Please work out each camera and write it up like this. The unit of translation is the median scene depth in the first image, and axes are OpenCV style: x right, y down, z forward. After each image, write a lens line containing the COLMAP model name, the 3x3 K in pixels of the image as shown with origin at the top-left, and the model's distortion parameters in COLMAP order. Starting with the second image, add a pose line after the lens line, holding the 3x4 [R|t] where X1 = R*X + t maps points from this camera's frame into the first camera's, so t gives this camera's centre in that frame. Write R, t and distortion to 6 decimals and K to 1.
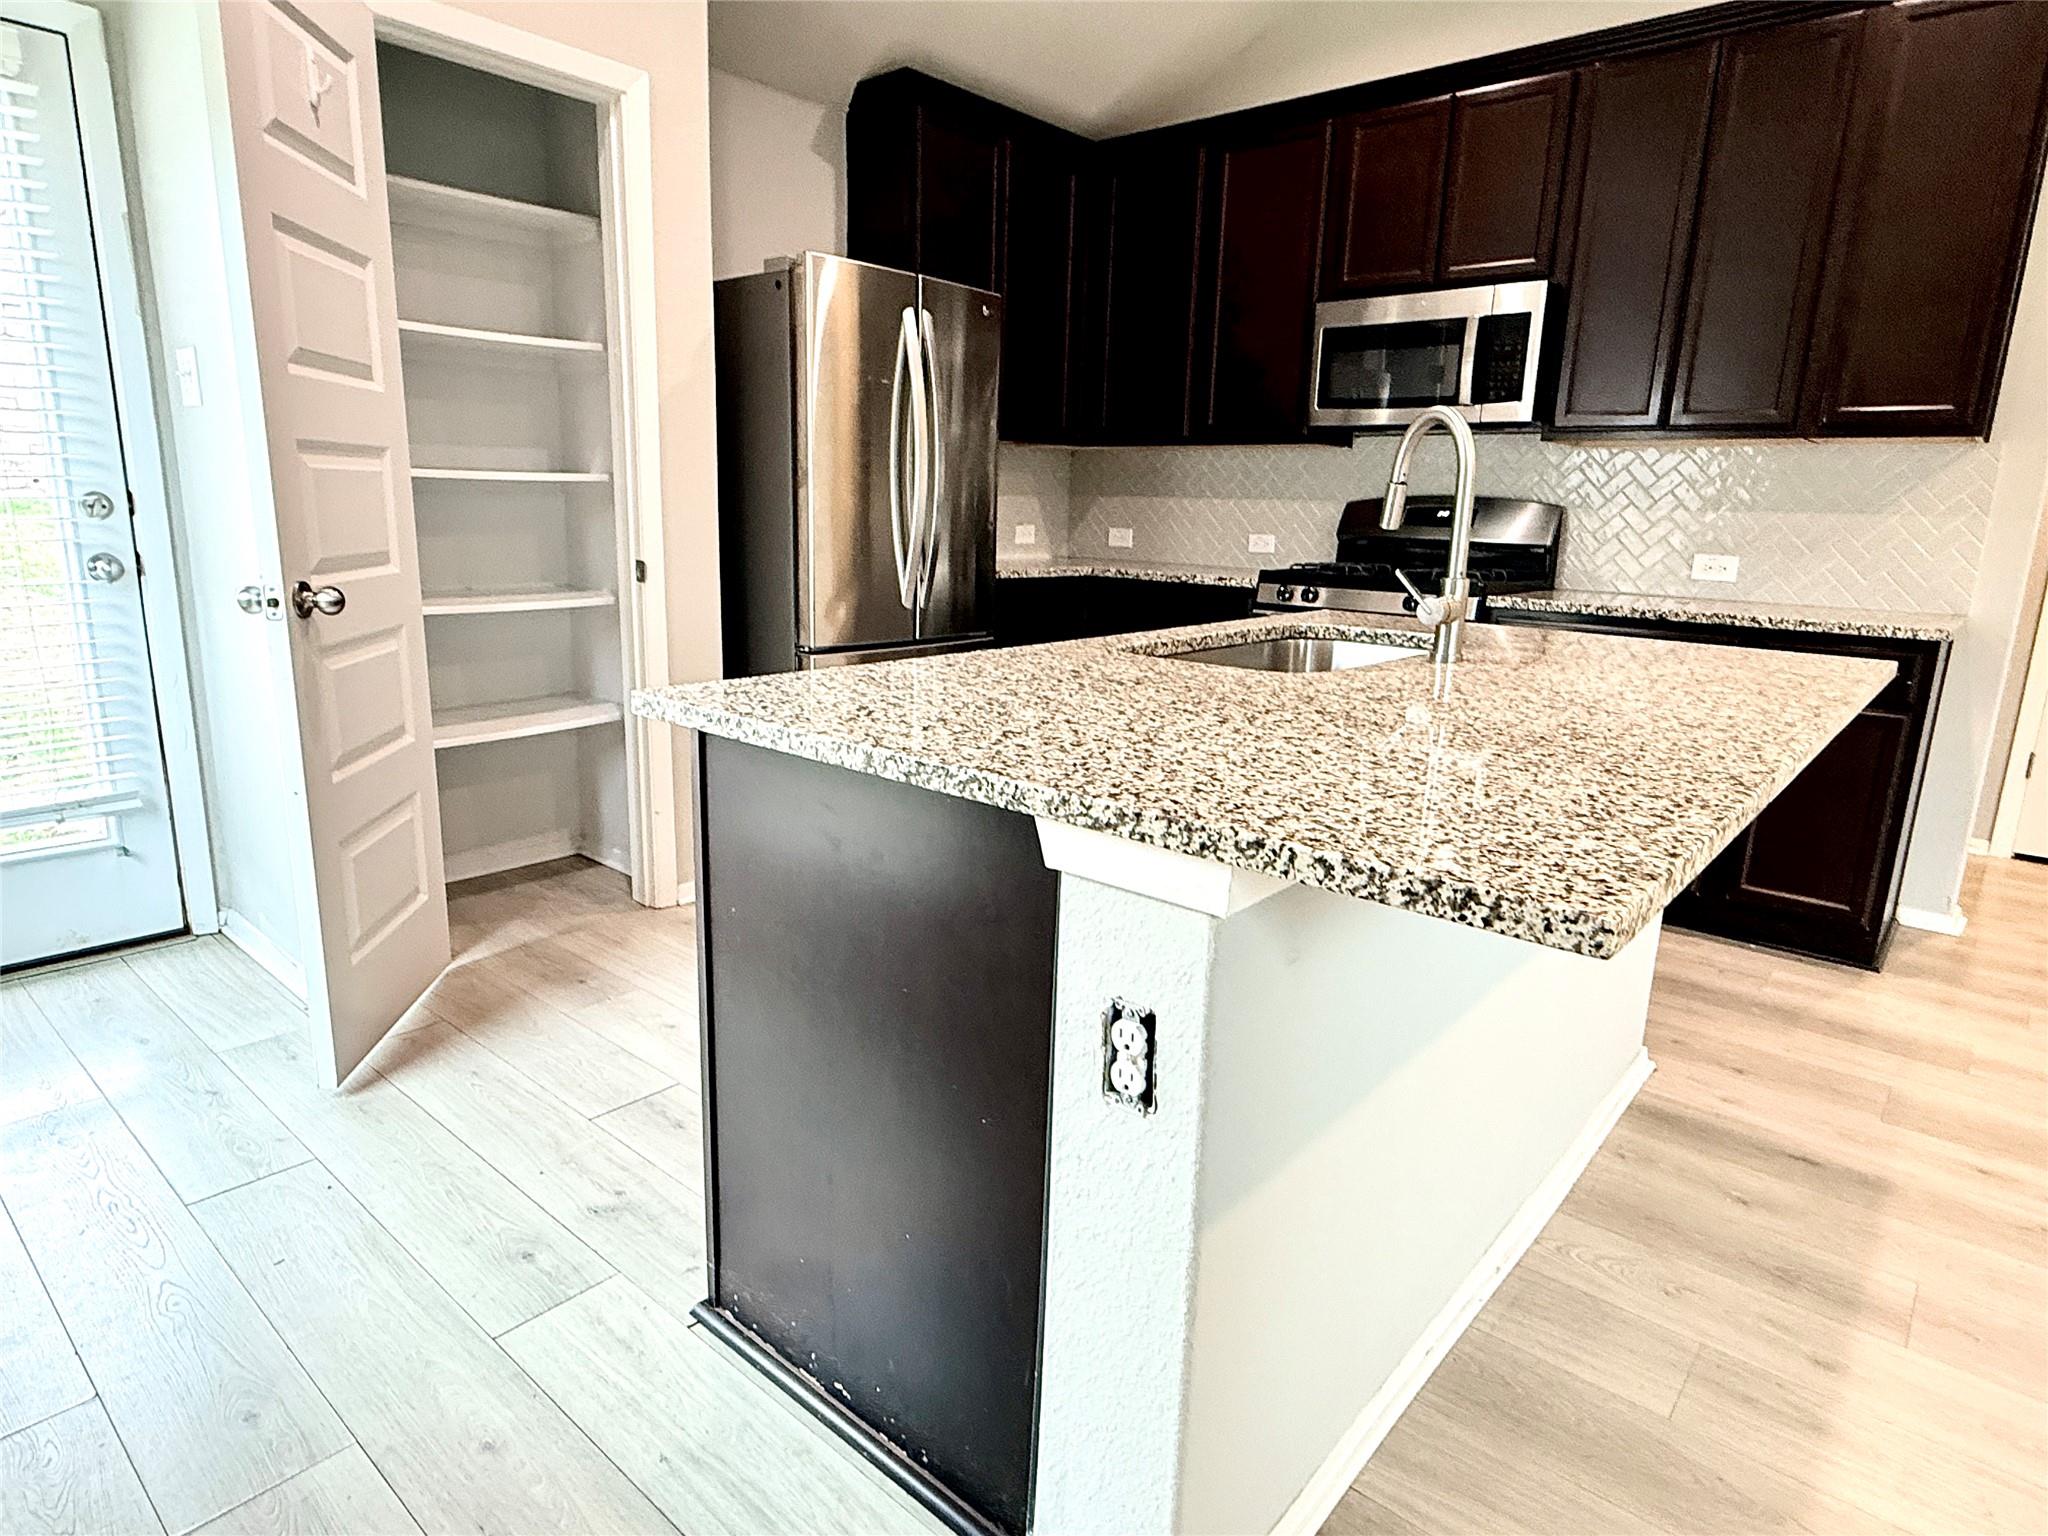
lens RADIAL K [[1167.7, 0, 1011.6], [0, 1167.7, 763.5], [0, 0, 1]] dist [0.001923, 0.001378]
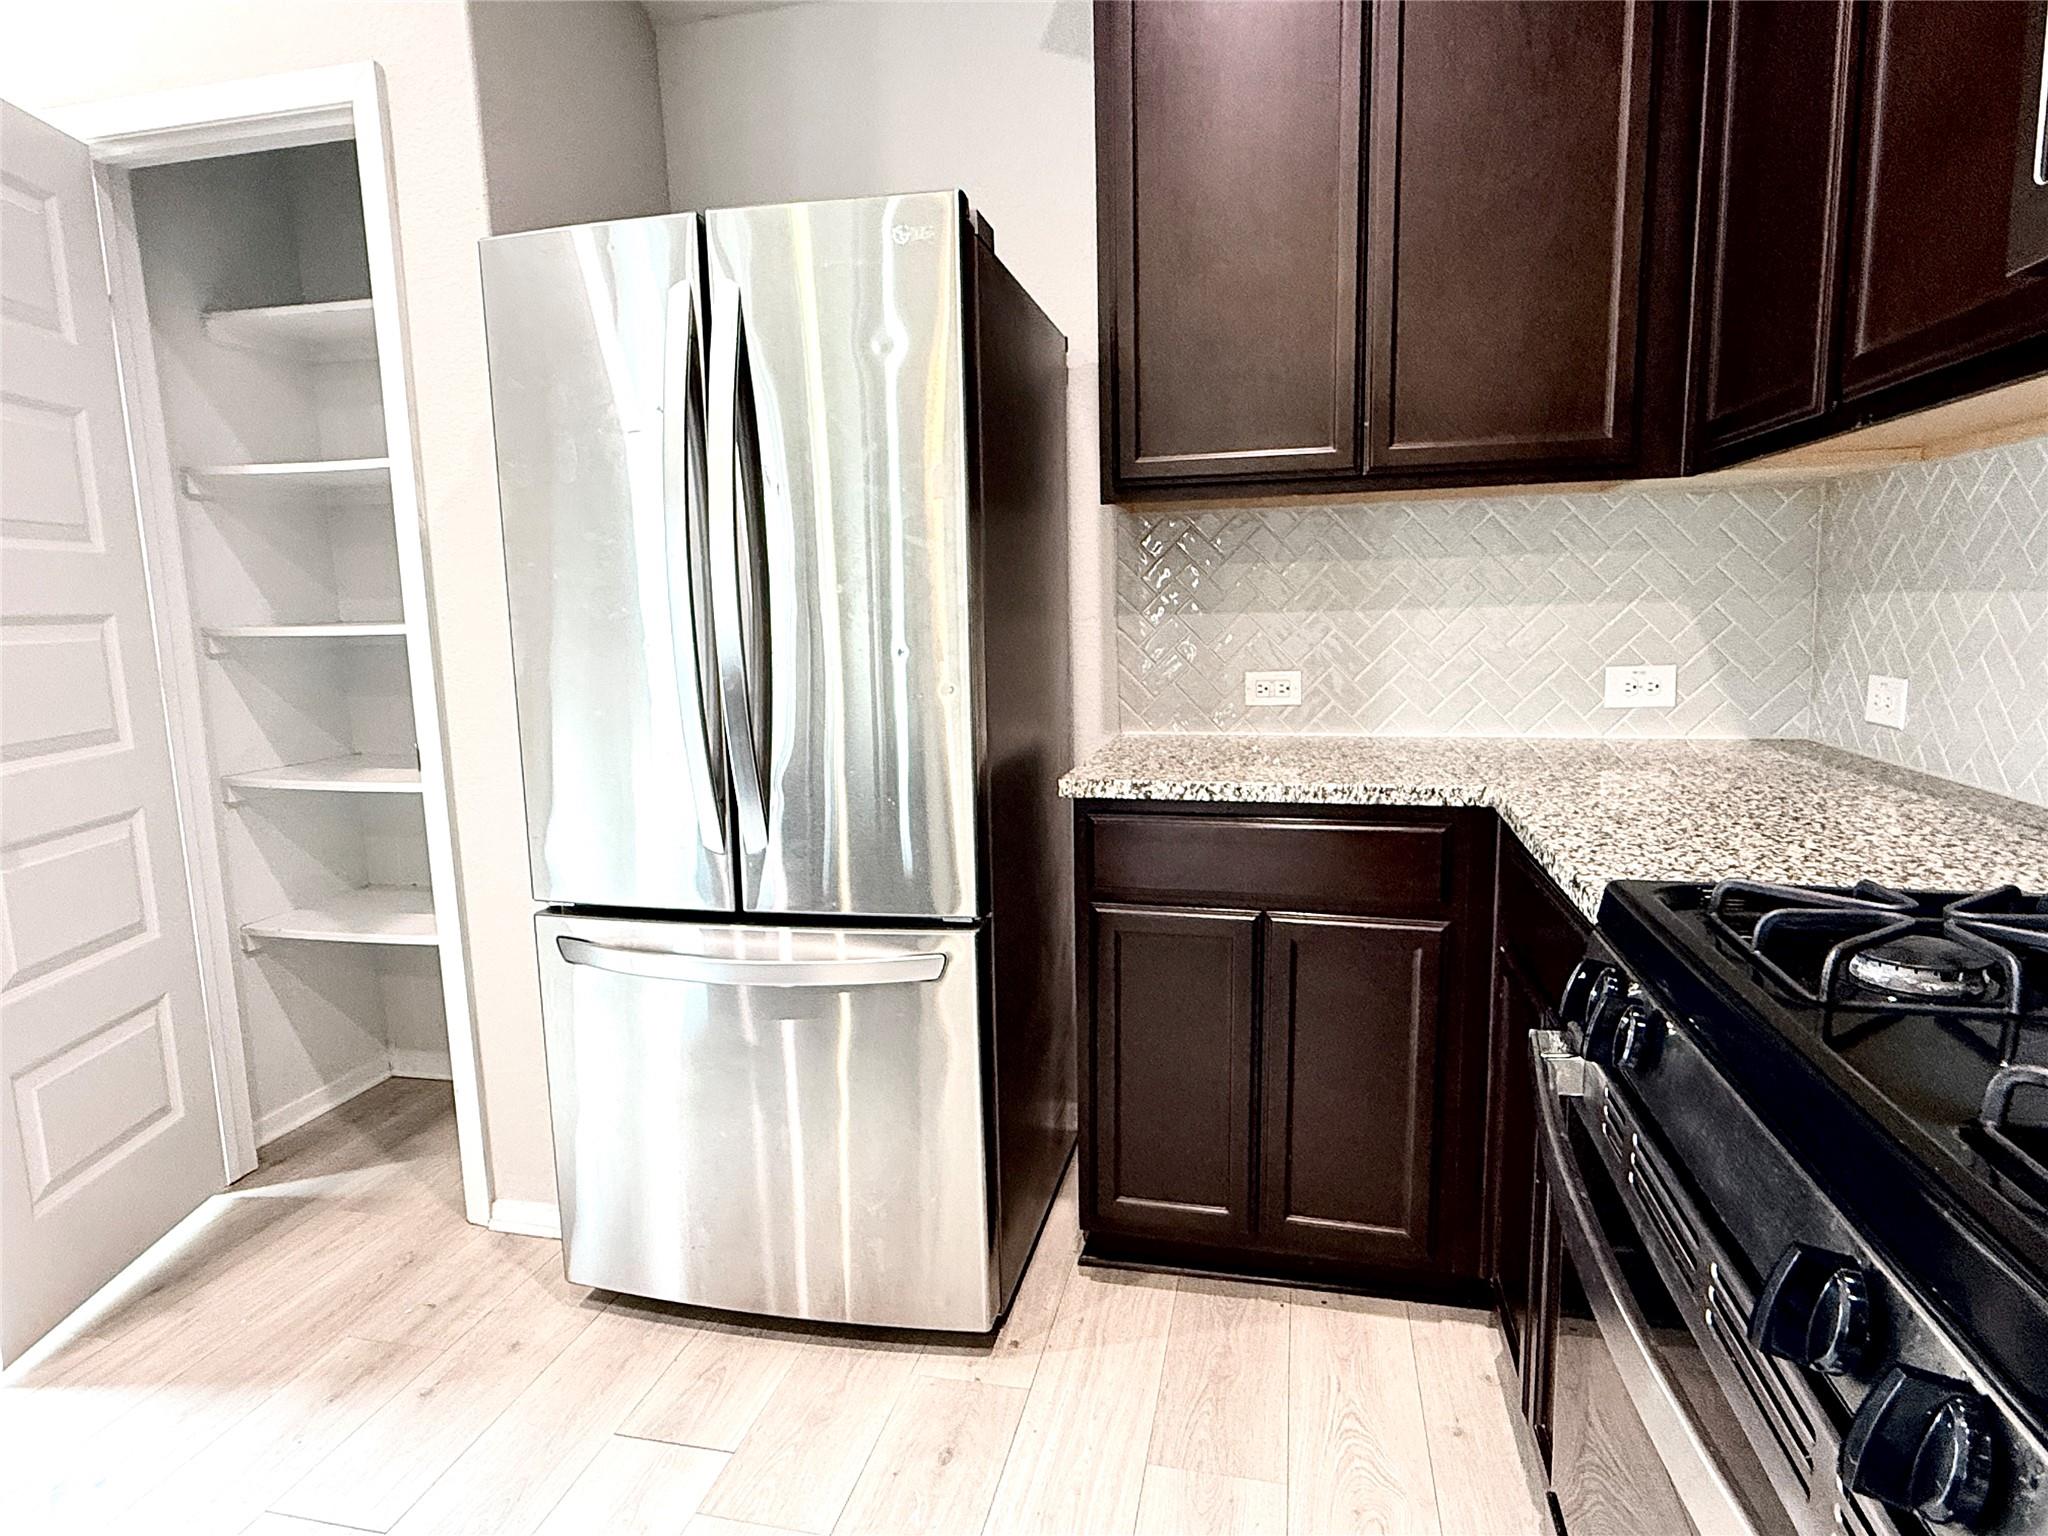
lens RADIAL K [[1182.4, 0, 1018.1], [0, 1182.4, 776.8], [0, 0, 1]] dist [0.005099, -0.000635]
pose [[0.466838, 0.093924, -0.879341, 0.481271], [-0.159060, 0.987046, 0.020985, -0.218690], [0.869921, 0.130071, 0.475730, 0.957319]]
